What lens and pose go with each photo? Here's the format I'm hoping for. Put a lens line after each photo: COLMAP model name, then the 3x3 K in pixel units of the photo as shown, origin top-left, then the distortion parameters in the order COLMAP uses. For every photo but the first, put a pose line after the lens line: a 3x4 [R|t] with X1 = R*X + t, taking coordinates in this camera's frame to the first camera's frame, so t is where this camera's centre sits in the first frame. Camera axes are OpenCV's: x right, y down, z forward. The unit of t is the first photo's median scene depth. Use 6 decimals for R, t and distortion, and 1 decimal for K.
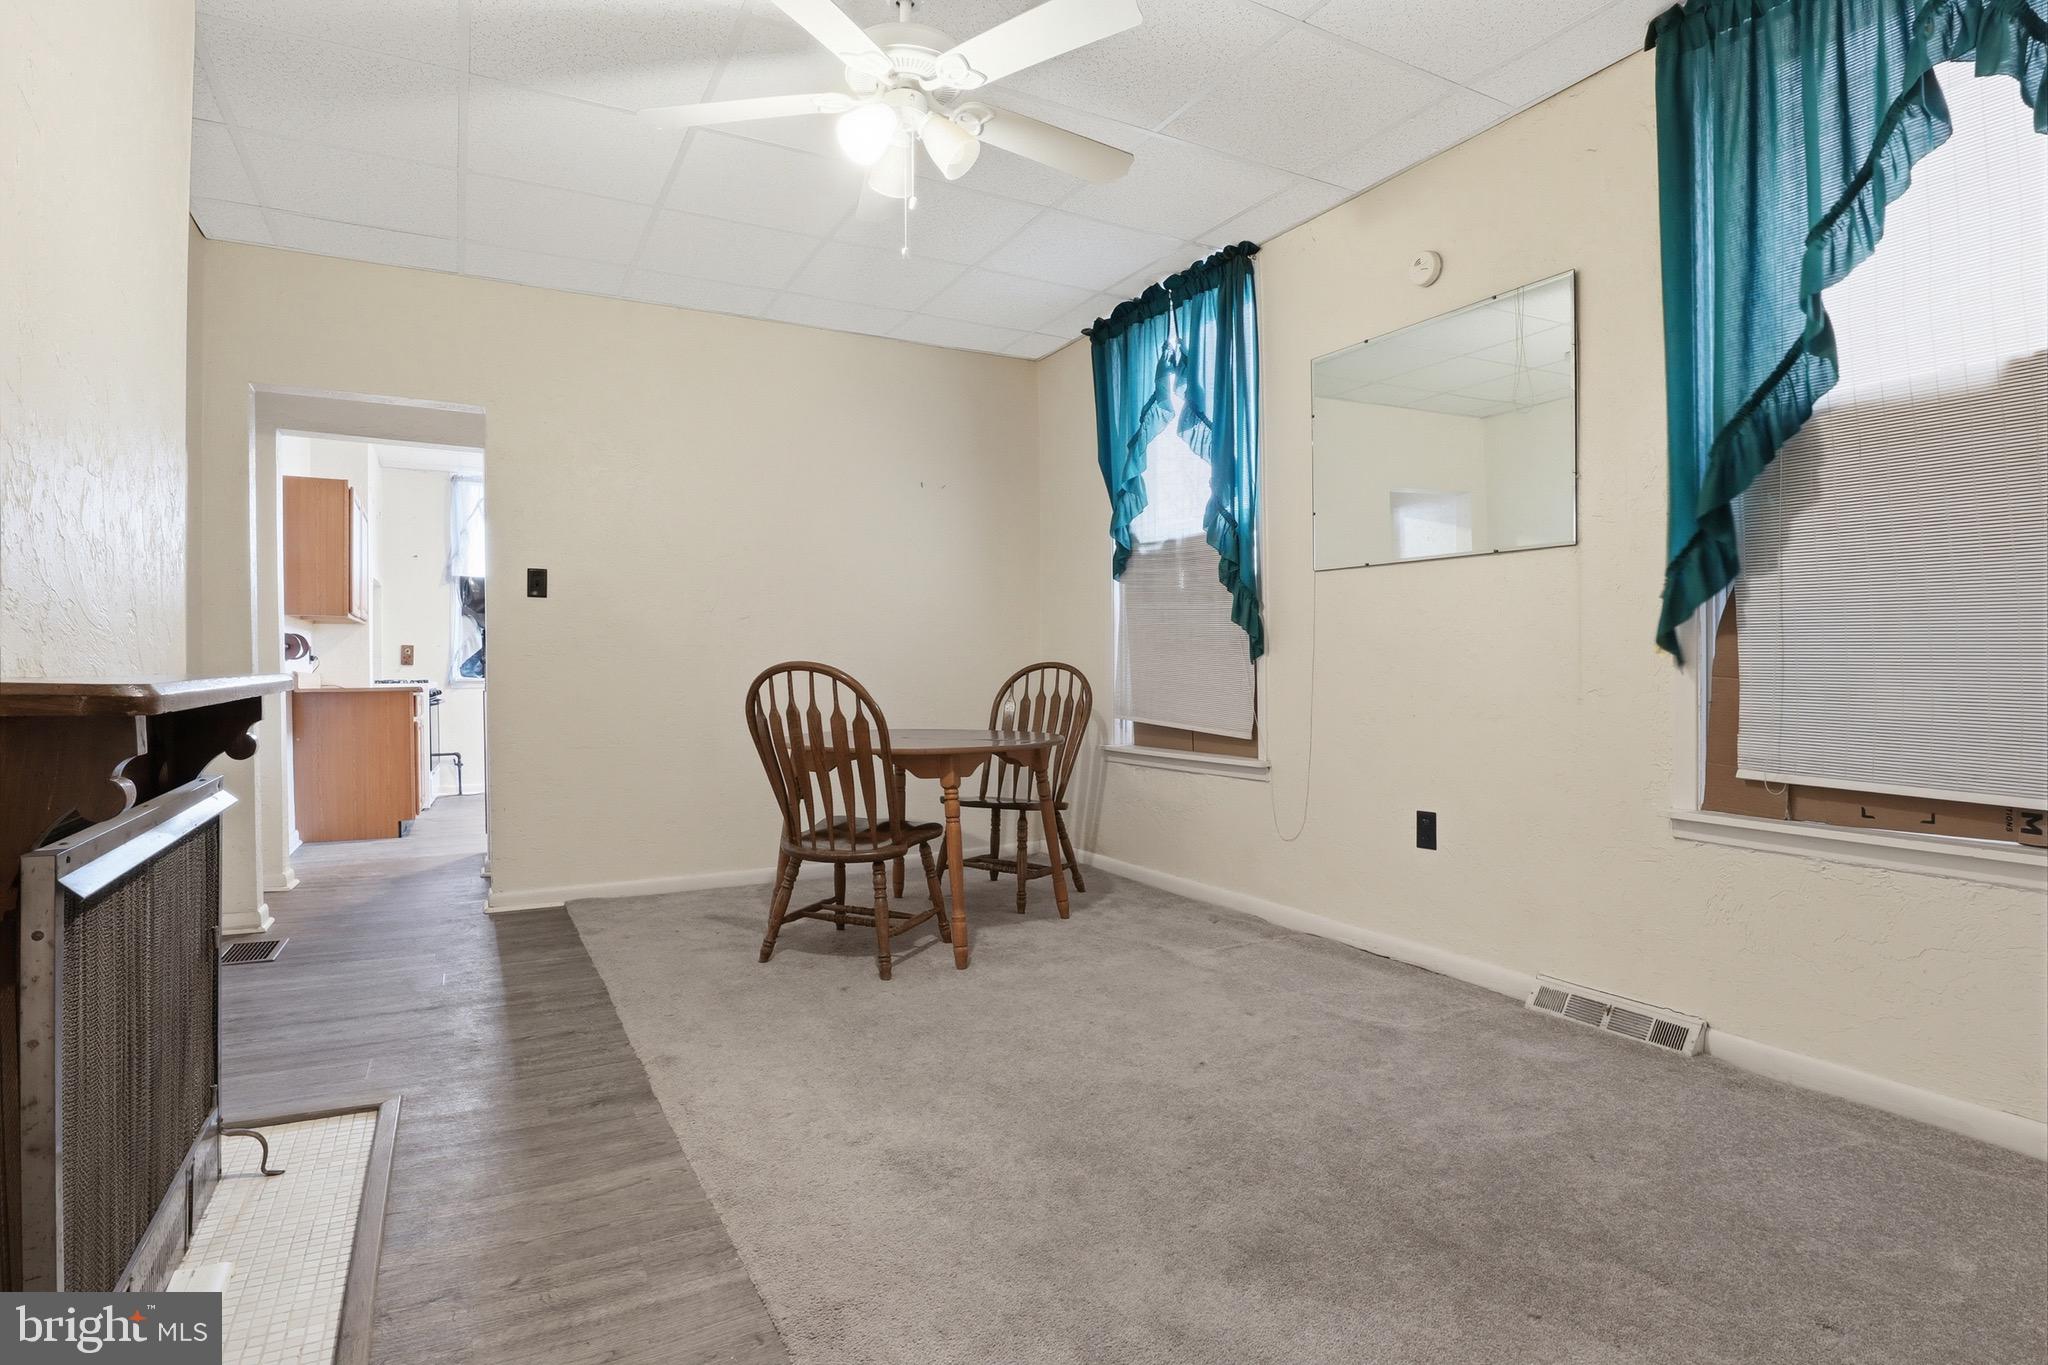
lens RADIAL K [[1043.4, 0, 1024.0], [0, 1043.4, 682.5], [0, 0, 1]] dist [-0.005414, -0.000501]
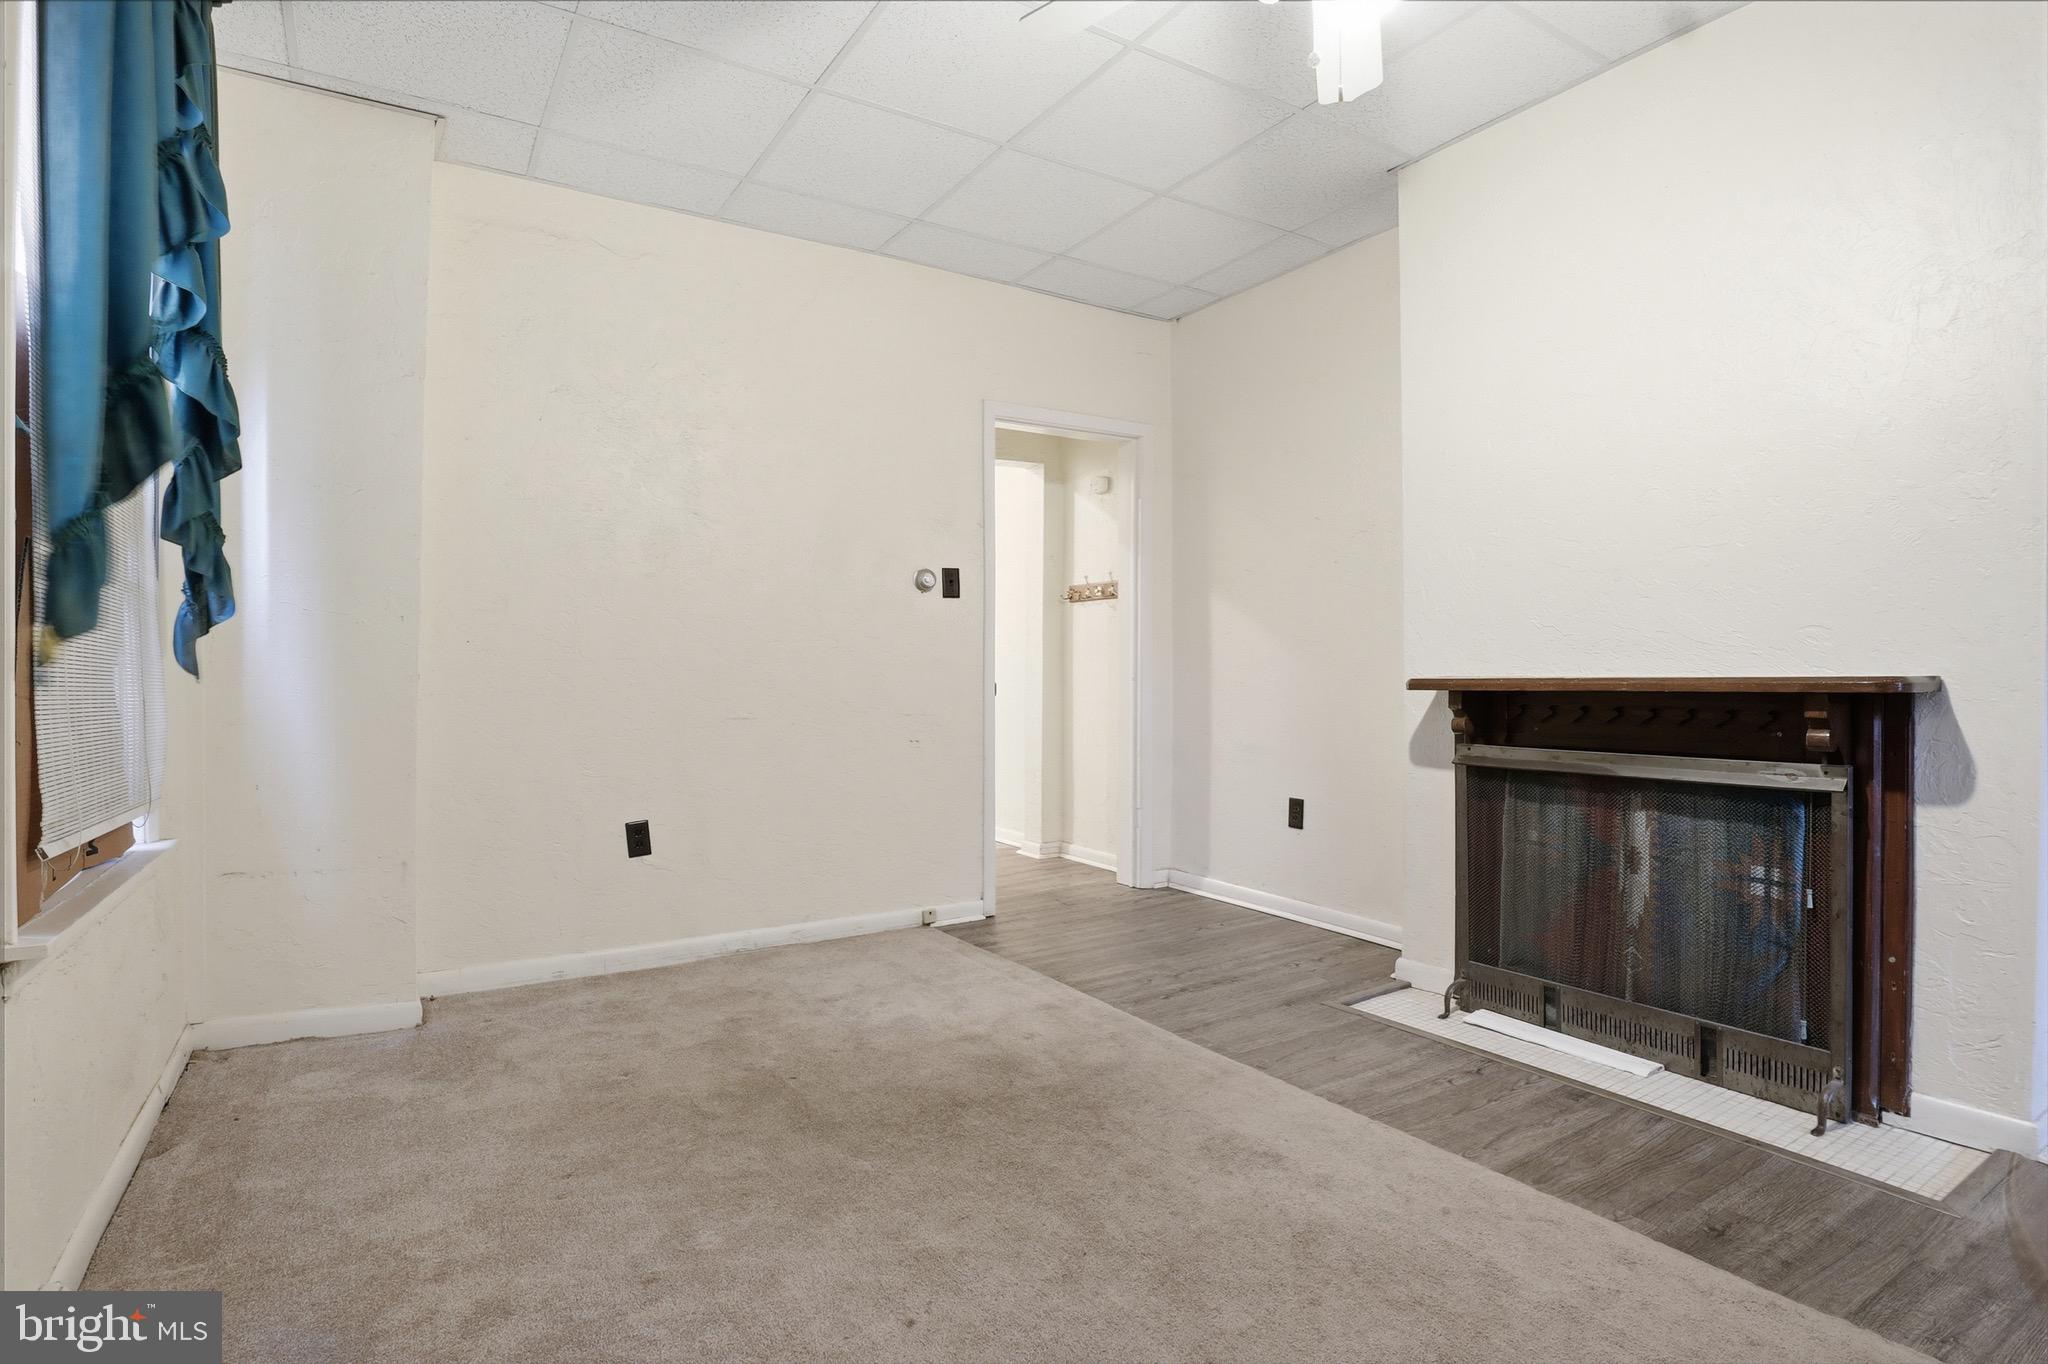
lens RADIAL K [[1043.4, 0, 1024.0], [0, 1043.4, 682.0], [0, 0, 1]] dist [-0.005414, -0.000501]
pose [[-0.997593, 0.003530, -0.069245, 0.188336], [0.002043, 0.999766, 0.021531, -0.028166], [0.069305, 0.021338, -0.997367, 2.039118]]
